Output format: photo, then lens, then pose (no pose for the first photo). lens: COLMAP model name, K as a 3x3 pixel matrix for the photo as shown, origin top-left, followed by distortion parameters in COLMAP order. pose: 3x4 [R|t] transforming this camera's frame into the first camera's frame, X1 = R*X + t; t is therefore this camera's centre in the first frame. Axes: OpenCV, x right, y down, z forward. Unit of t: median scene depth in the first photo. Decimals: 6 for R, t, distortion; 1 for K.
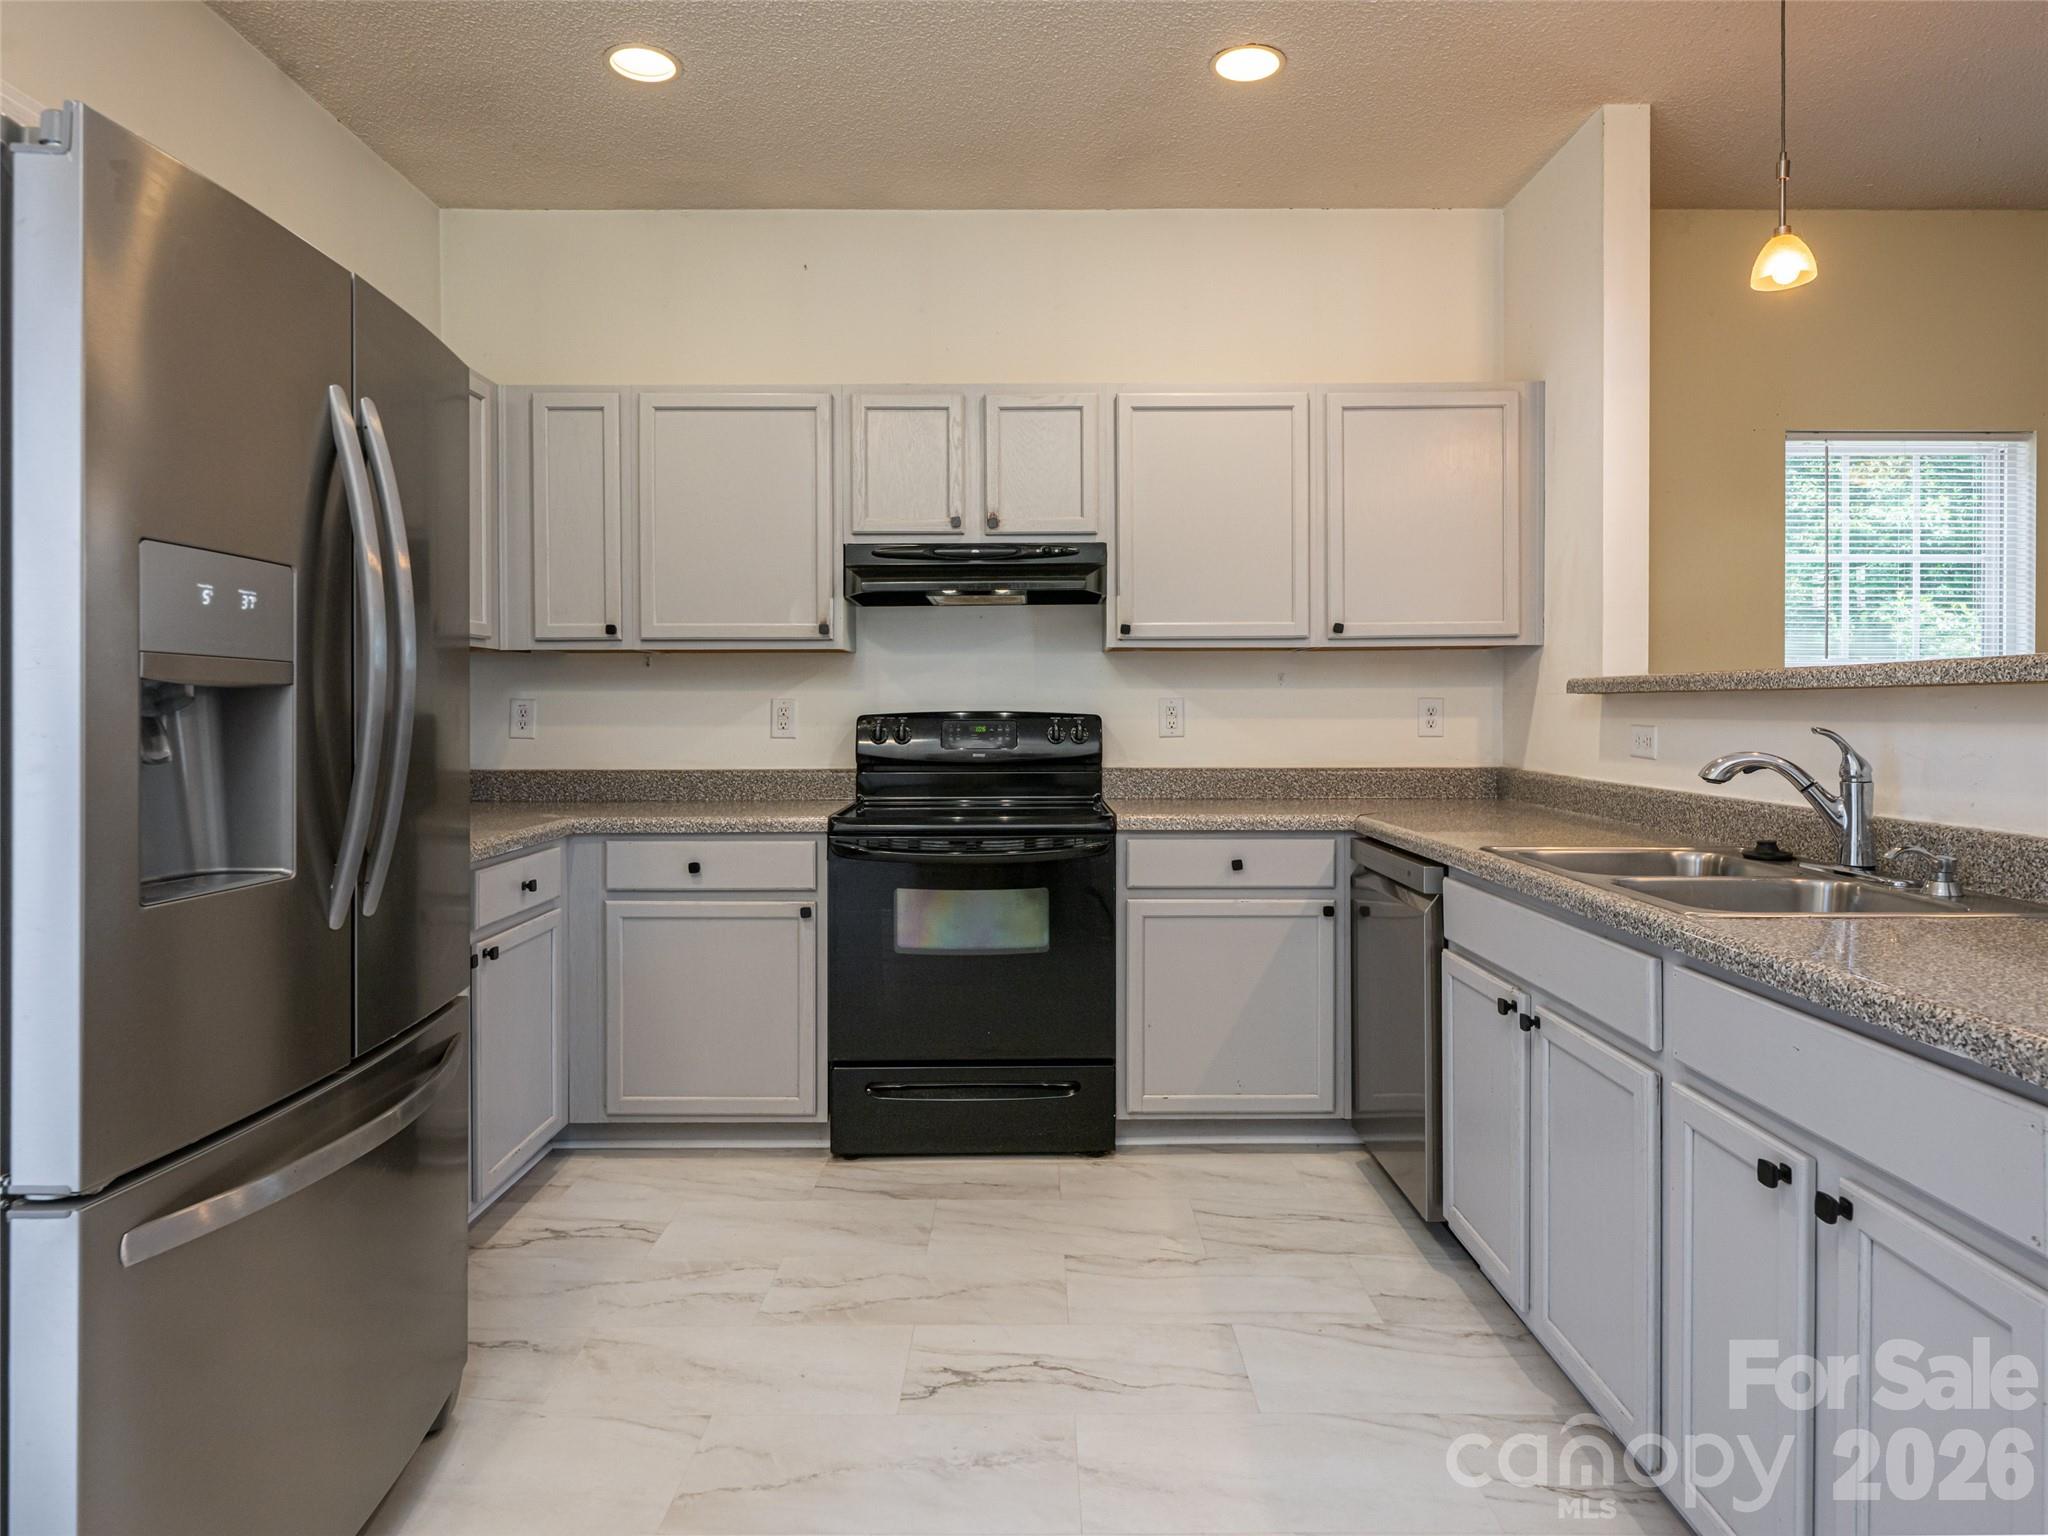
lens RADIAL K [[1231.4, 0, 1025.8], [0, 1231.4, 724.9], [0, 0, 1]] dist [0.000875, 0.001166]
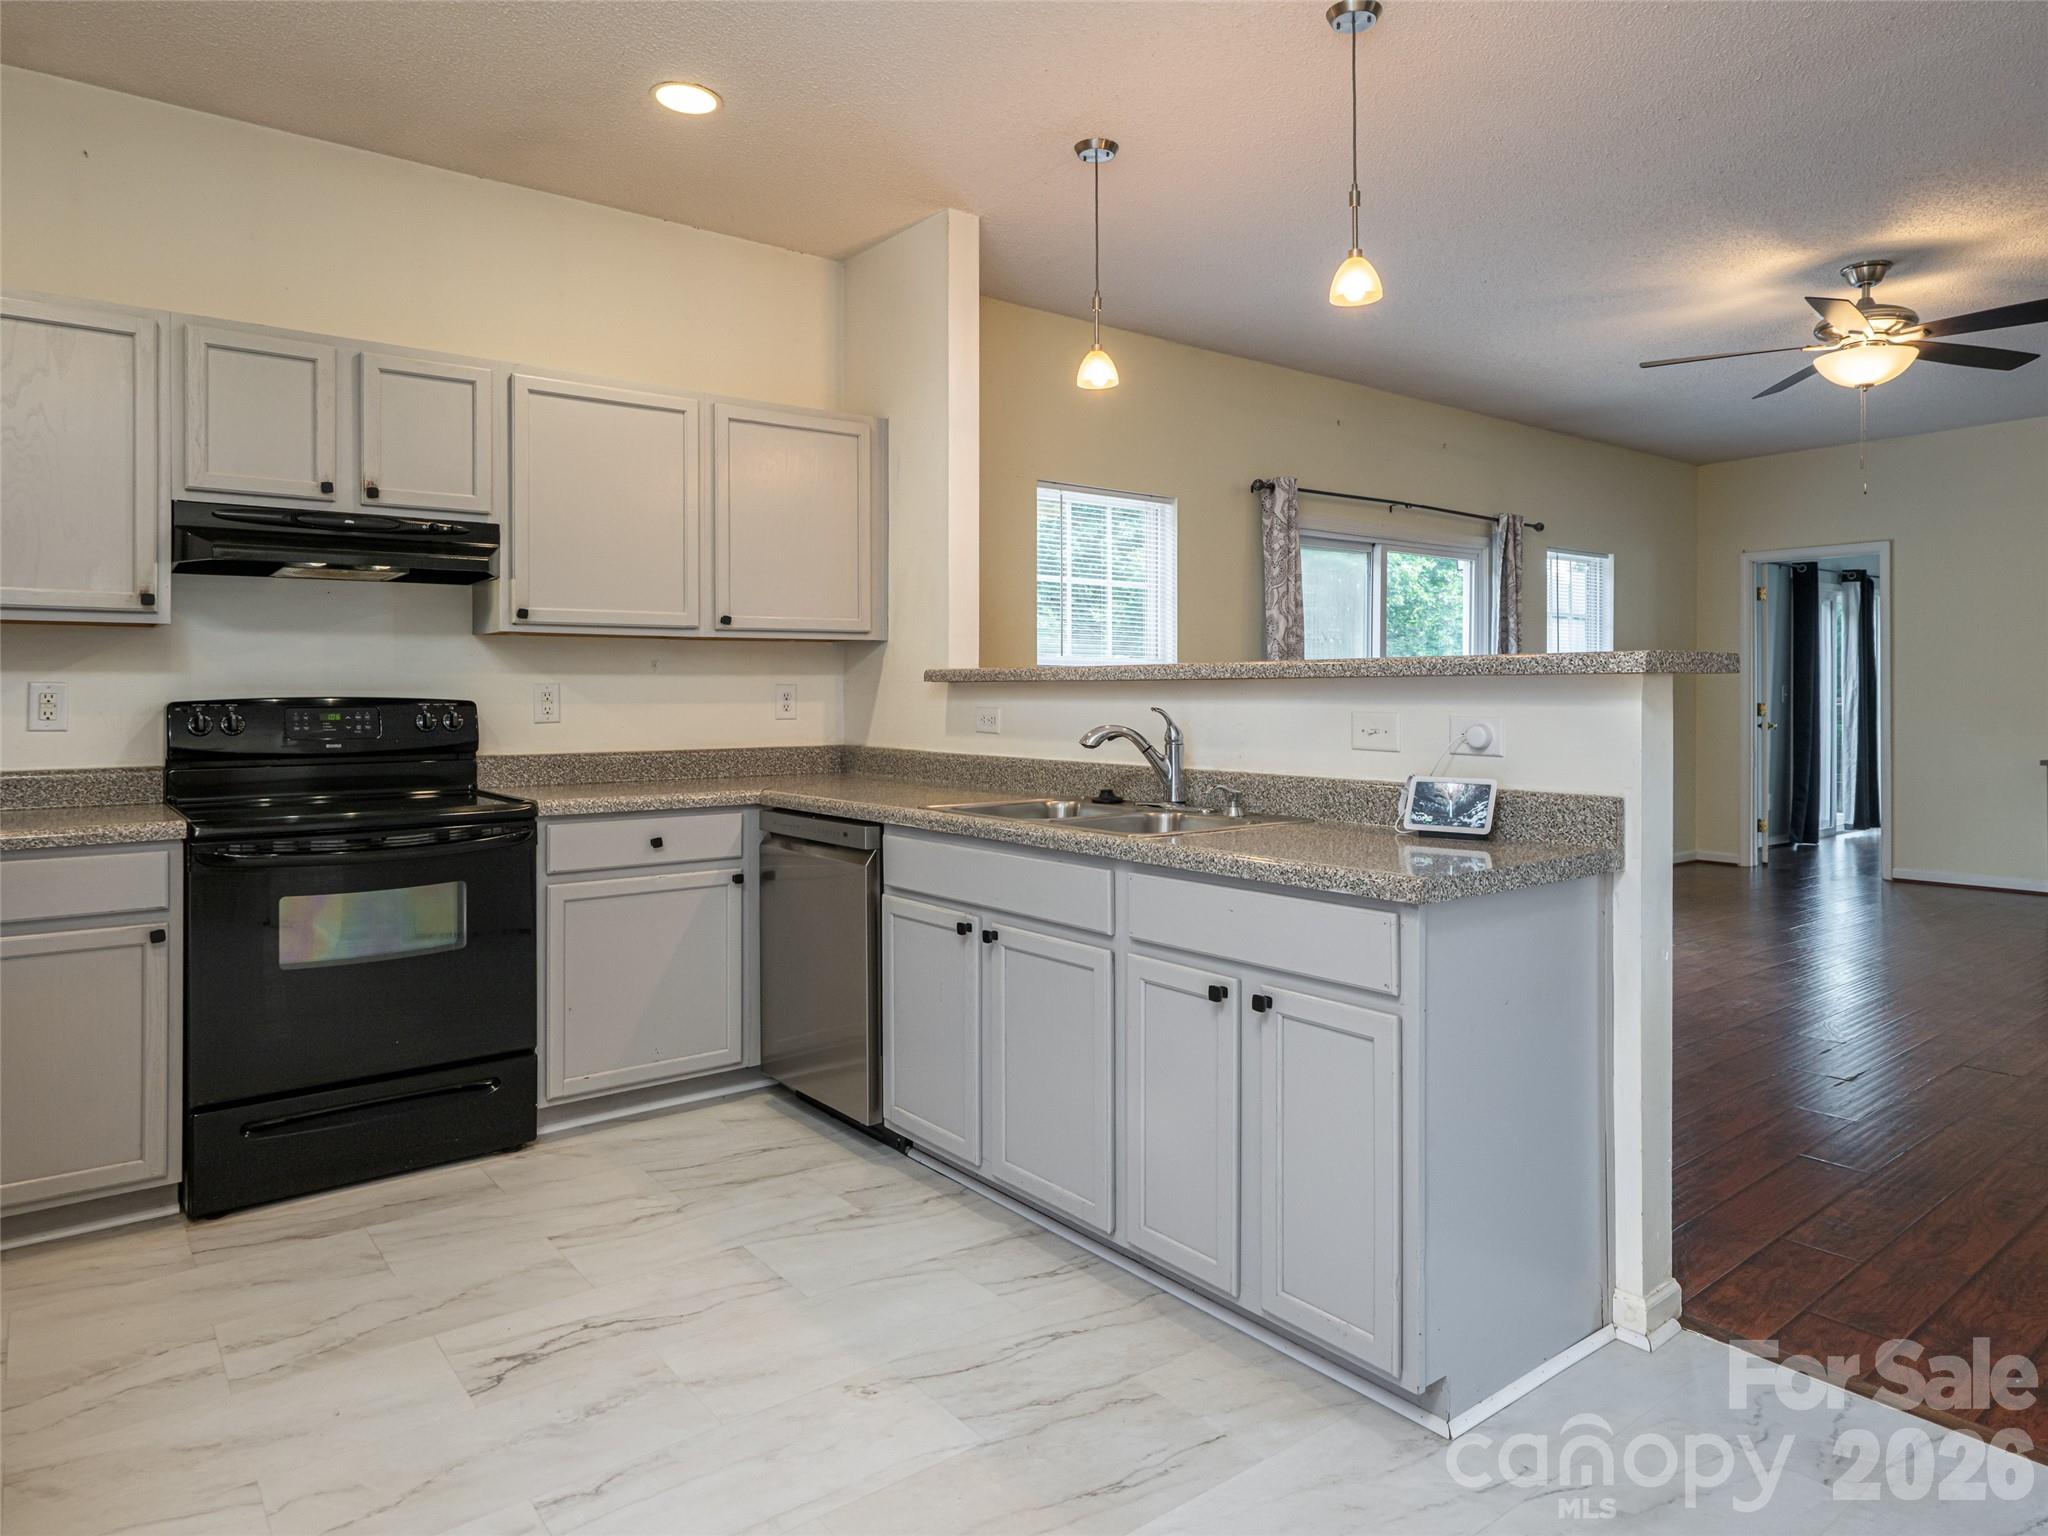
lens RADIAL K [[1264.9, 0, 1028.9], [0, 1264.9, 696.0], [0, 0, 1]] dist [0.002552, 0.000787]
pose [[0.792556, -0.001241, 0.609798, -0.234605], [0.008273, 0.999928, -0.008717, 0.000365], [-0.609743, 0.011953, 0.792509, -0.052655]]
